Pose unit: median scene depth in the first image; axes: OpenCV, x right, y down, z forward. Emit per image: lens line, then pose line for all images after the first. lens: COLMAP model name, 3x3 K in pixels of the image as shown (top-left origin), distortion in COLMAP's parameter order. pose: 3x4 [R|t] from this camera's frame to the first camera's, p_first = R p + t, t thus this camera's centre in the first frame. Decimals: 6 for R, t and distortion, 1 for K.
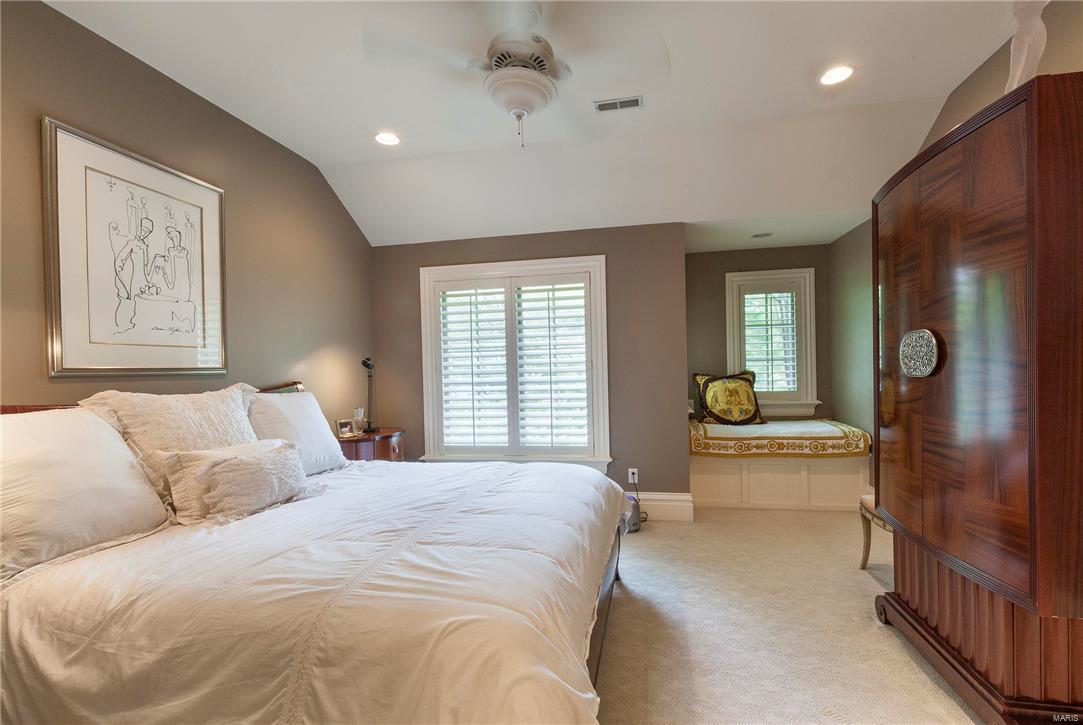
lens RADIAL K [[493.9, 0, 544.9], [0, 493.9, 370.5], [0, 0, 1]] dist [0.001327, -0.000664]
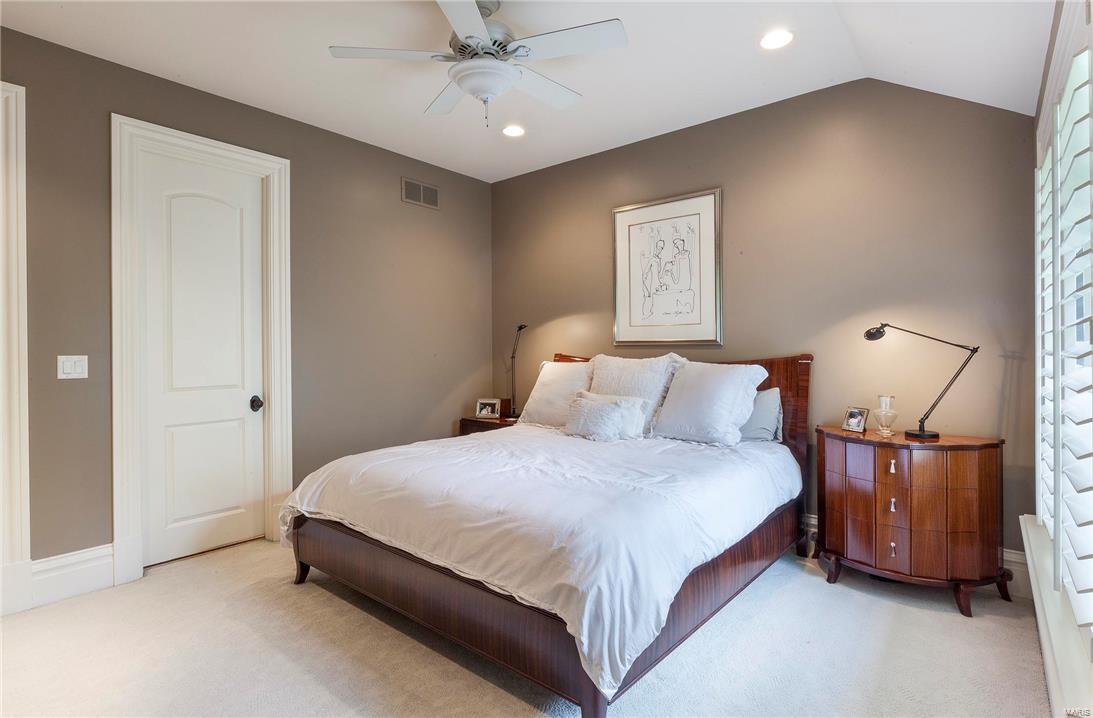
lens RADIAL K [[527.6, 0, 549.5], [0, 527.6, 351.0], [0, 0, 1]] dist [-0.000017, 0.000016]
pose [[-0.466054, 0.027396, -0.884332, 0.779225], [0.008566, 0.999613, 0.026453, -0.019406], [0.884715, 0.004753, -0.466108, 1.473101]]
